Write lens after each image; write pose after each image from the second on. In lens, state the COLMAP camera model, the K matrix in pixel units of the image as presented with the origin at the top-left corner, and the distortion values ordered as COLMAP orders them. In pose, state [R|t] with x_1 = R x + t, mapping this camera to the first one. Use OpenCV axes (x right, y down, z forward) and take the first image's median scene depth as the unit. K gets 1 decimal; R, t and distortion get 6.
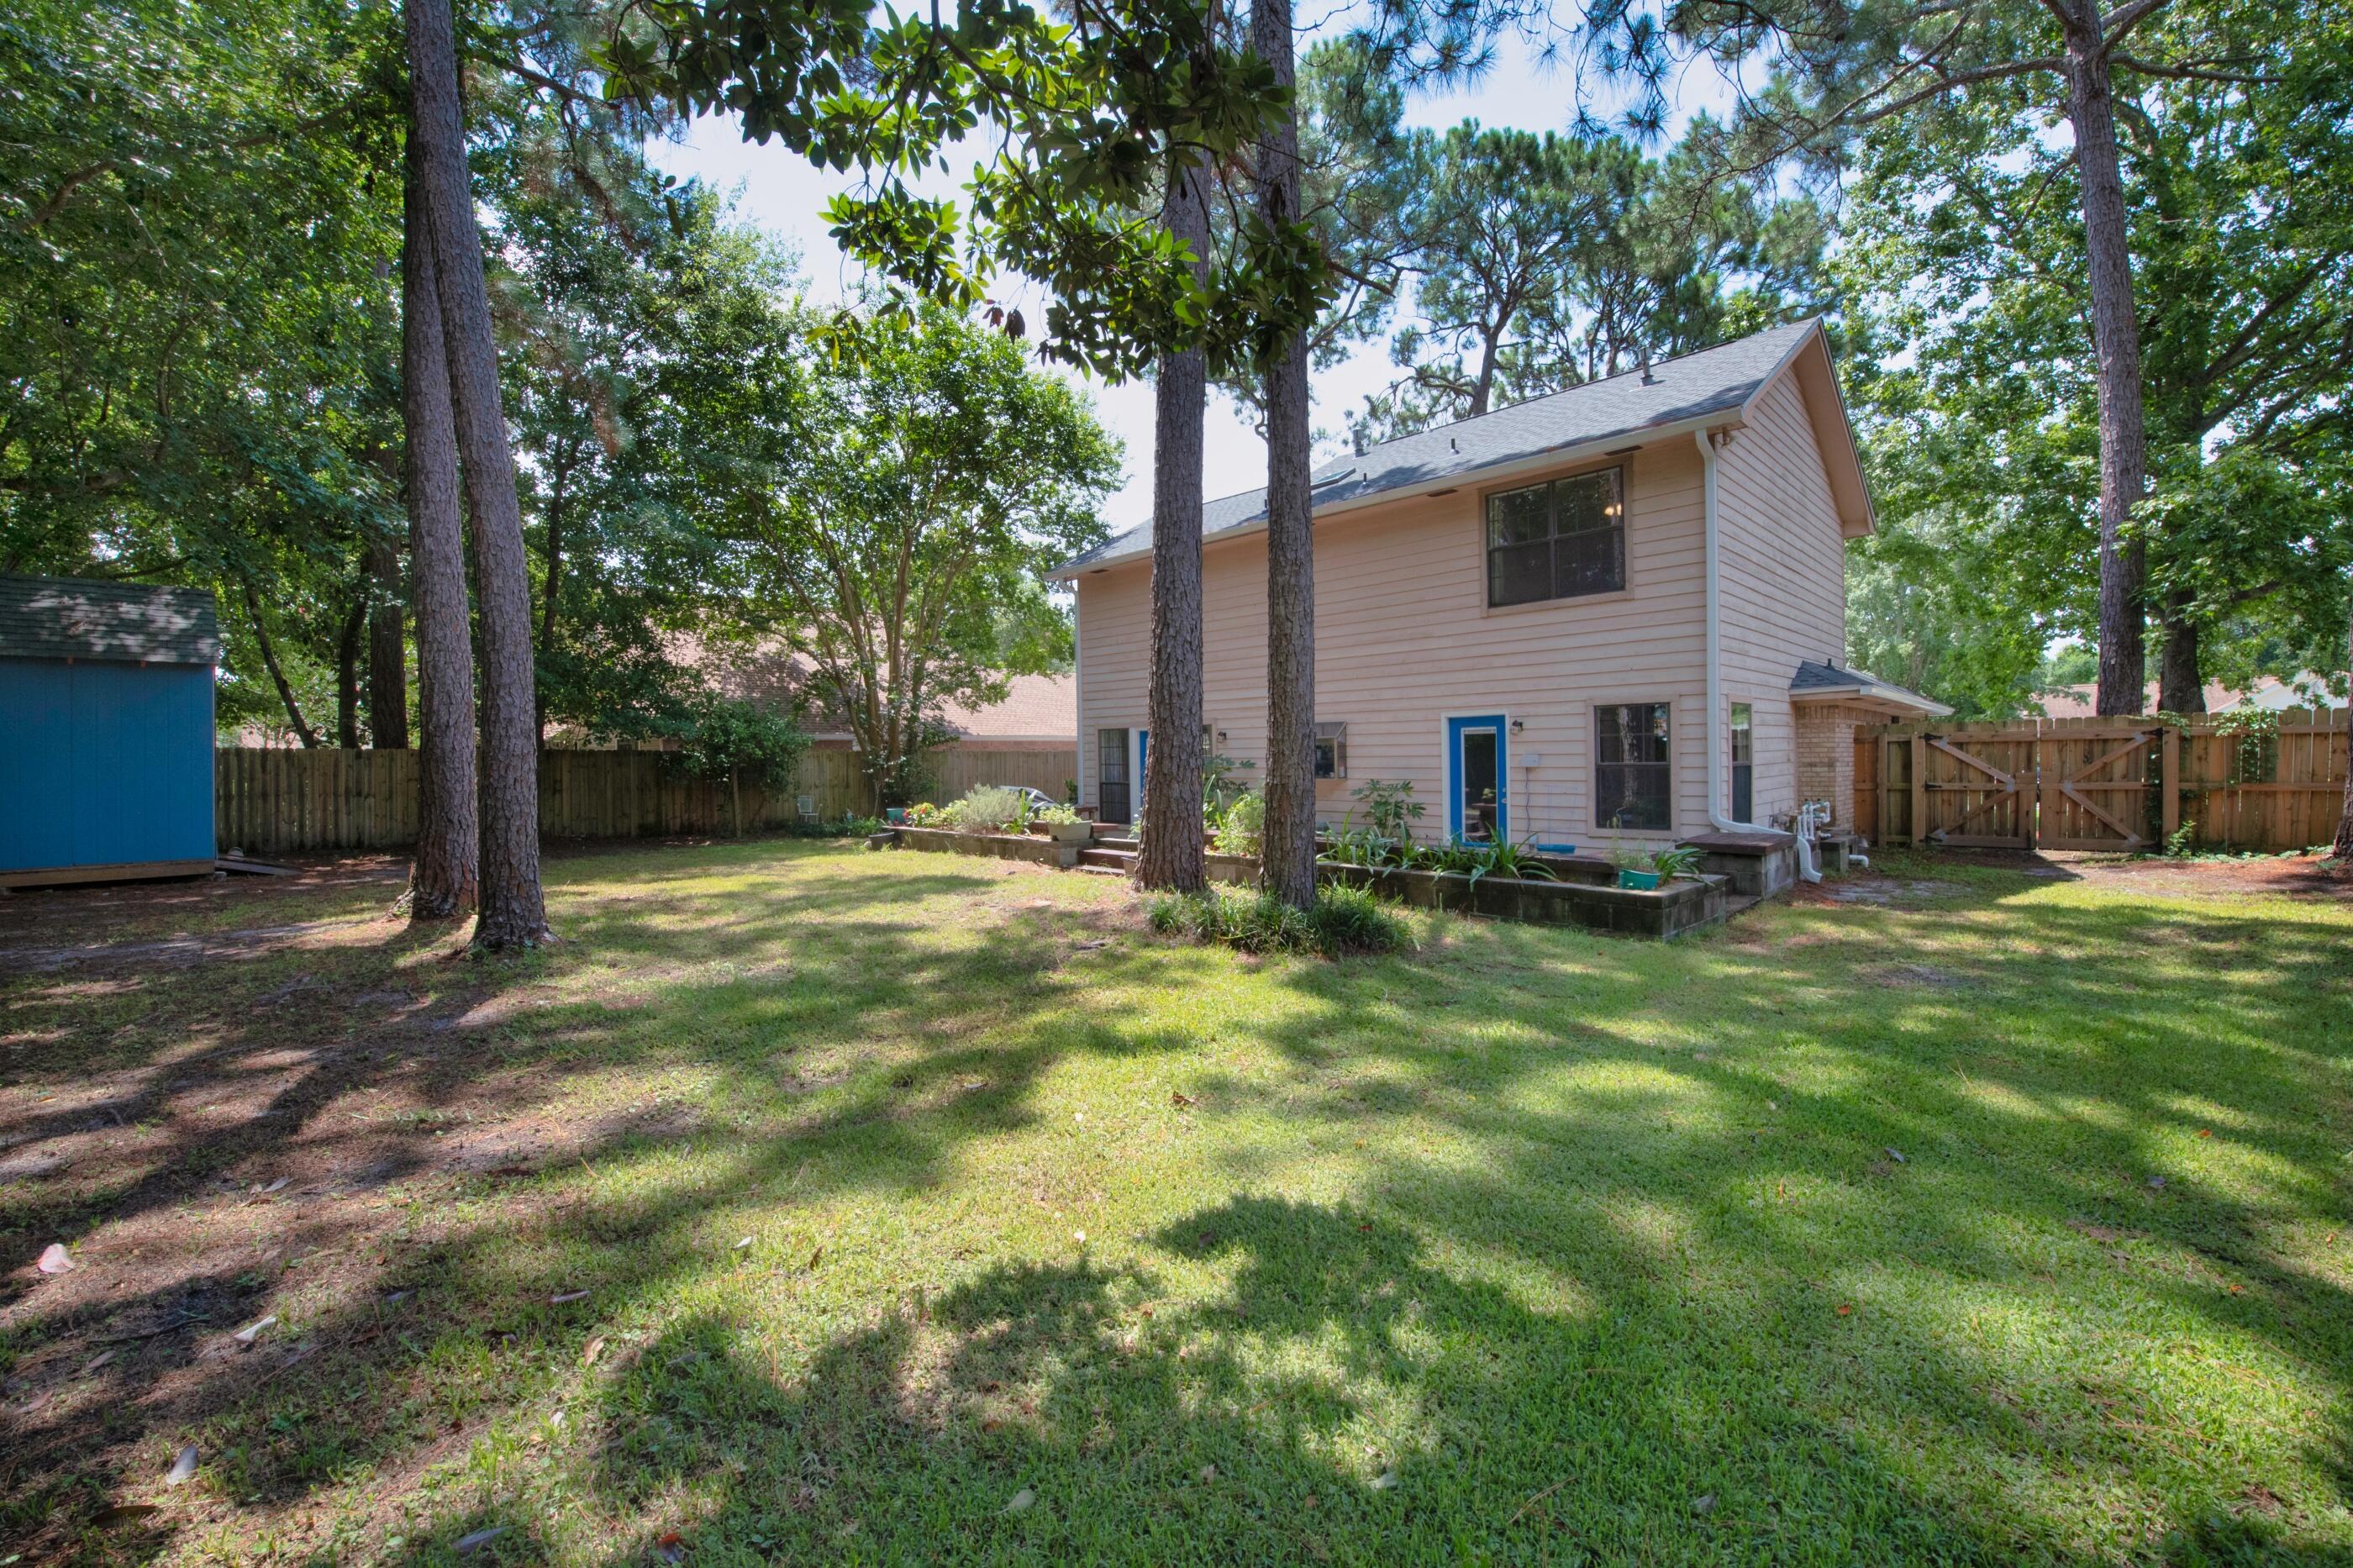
lens RADIAL K [[975.8, 0, 1183.4], [0, 975.8, 780.4], [0, 0, 1]] dist [-0.008284, -0.007363]
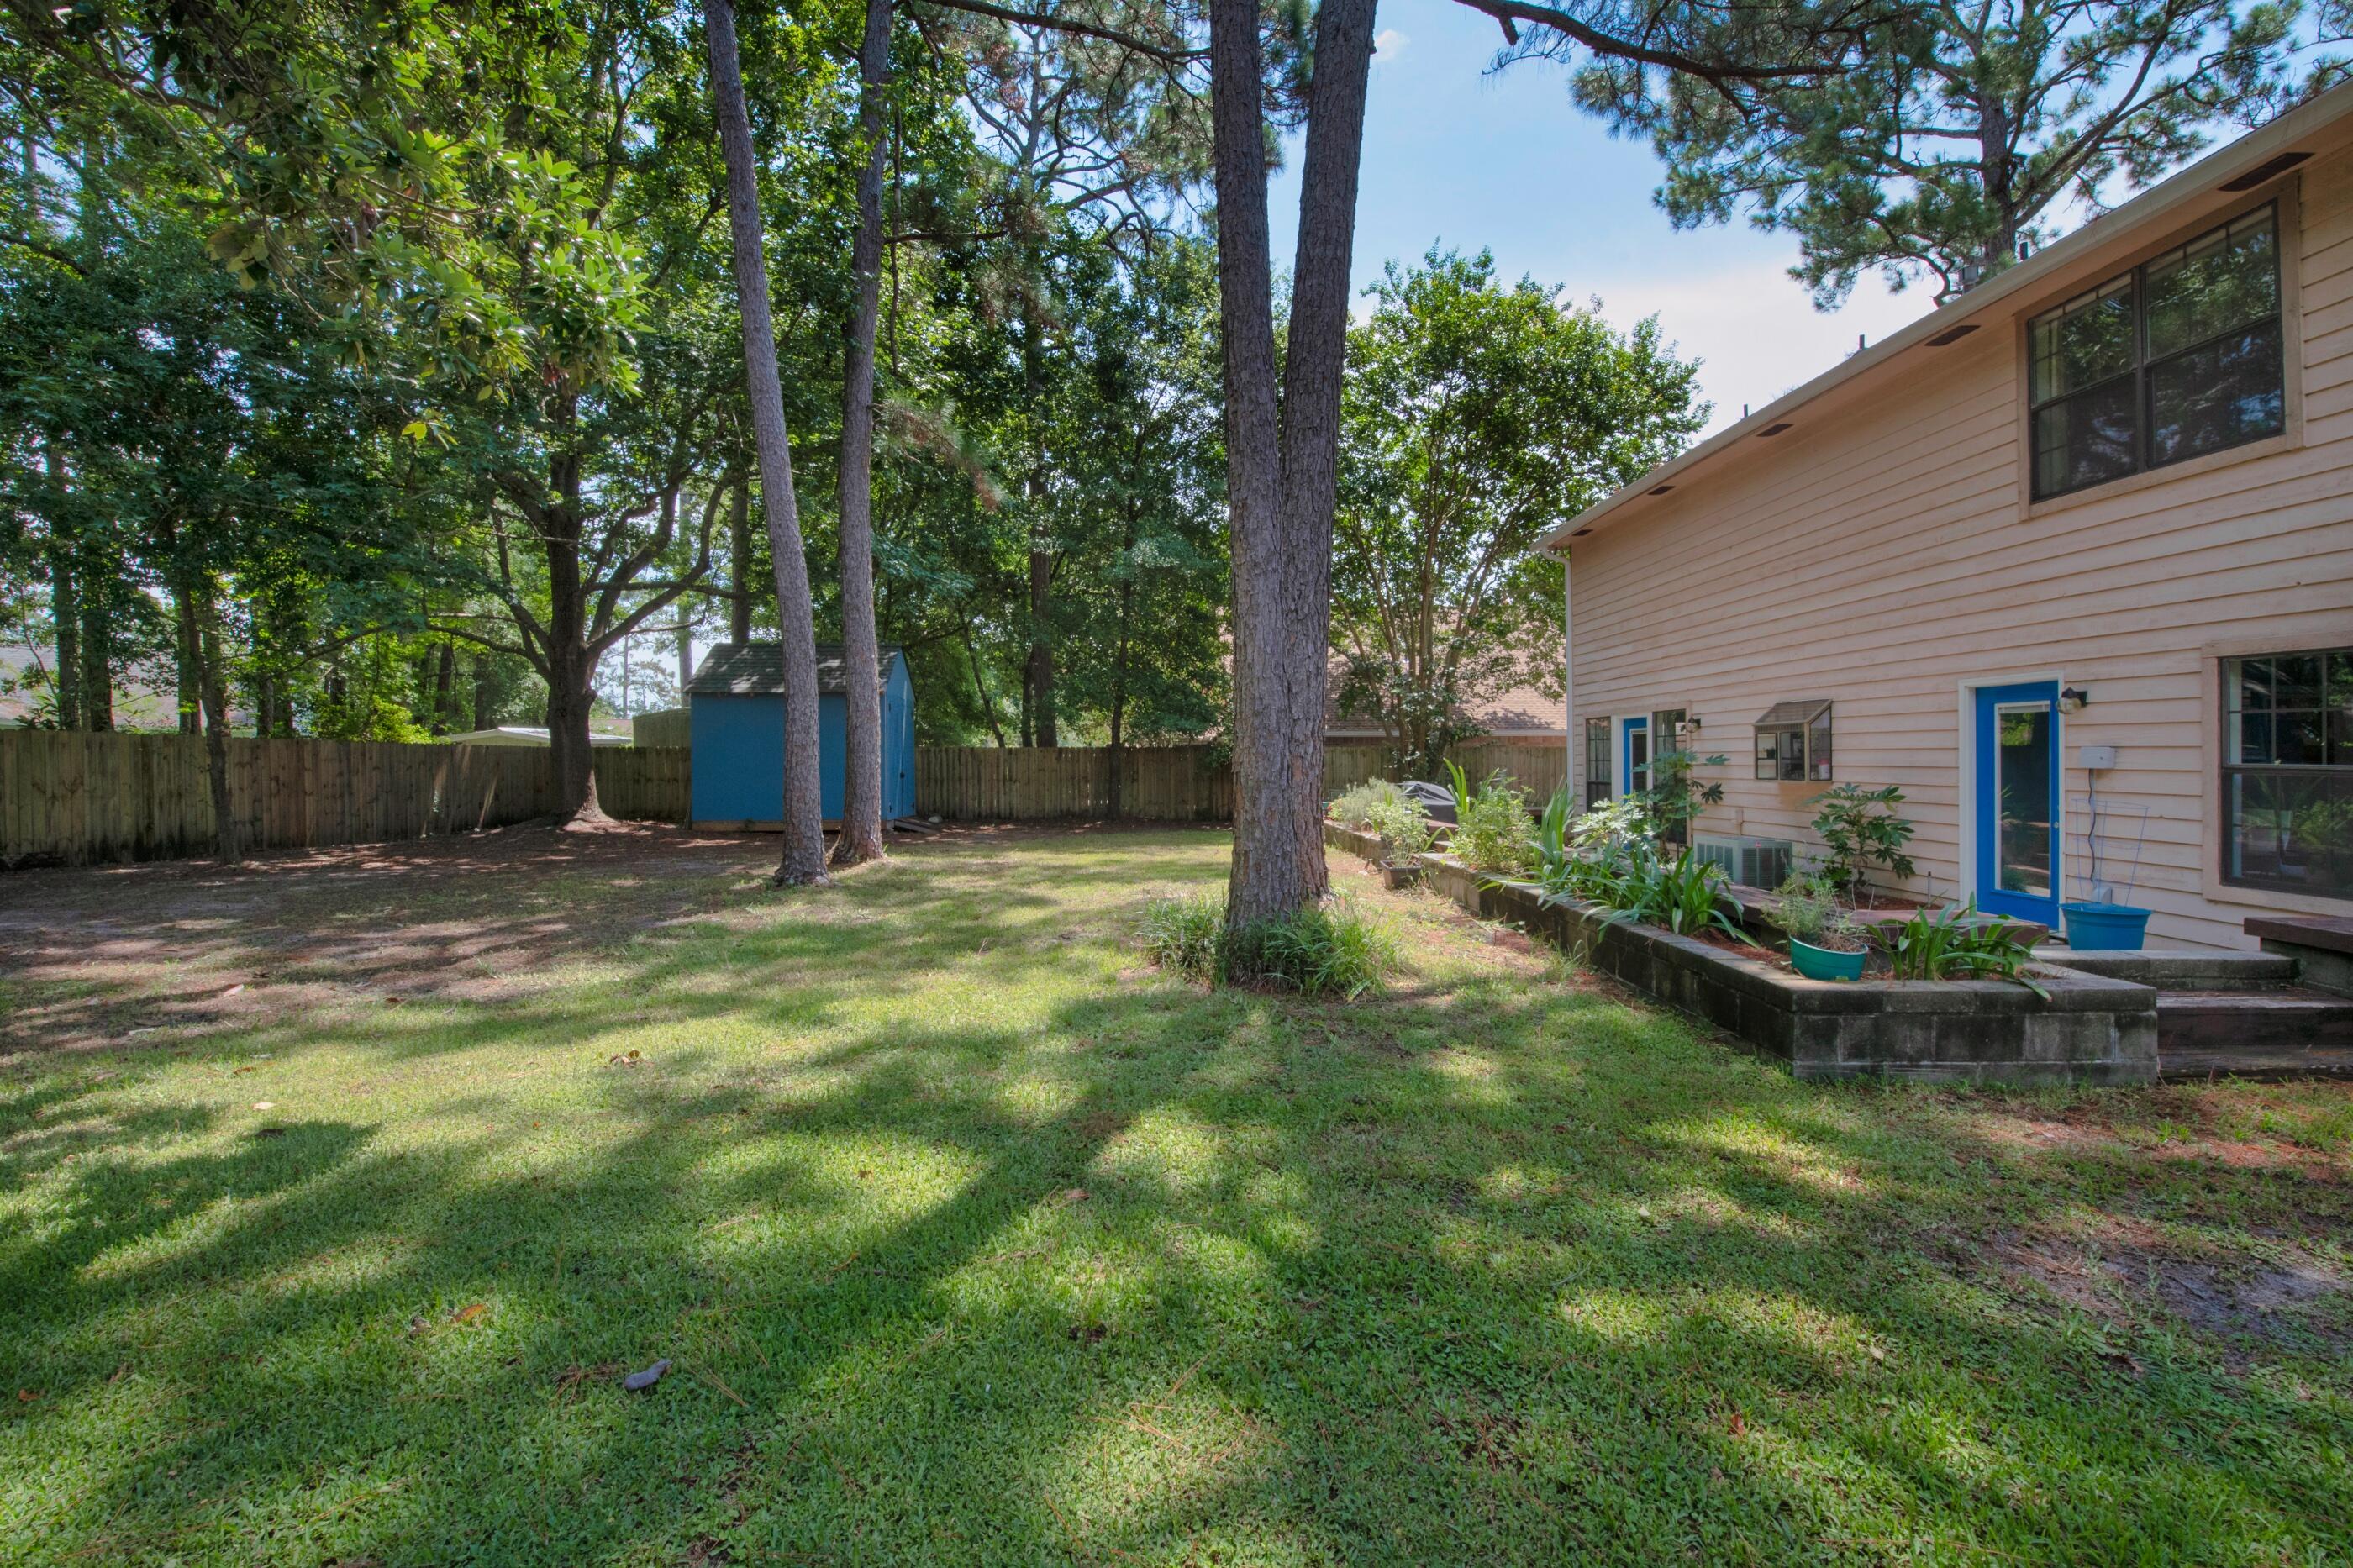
lens RADIAL K [[975.8, 0, 1193.6], [0, 975.8, 771.6], [0, 0, 1]] dist [-0.008284, -0.007363]
pose [[0.716815, 0.019273, -0.696997, 0.364092], [-0.024057, 0.999706, 0.002903, 0.000399], [0.696848, 0.014687, 0.717069, 0.209784]]
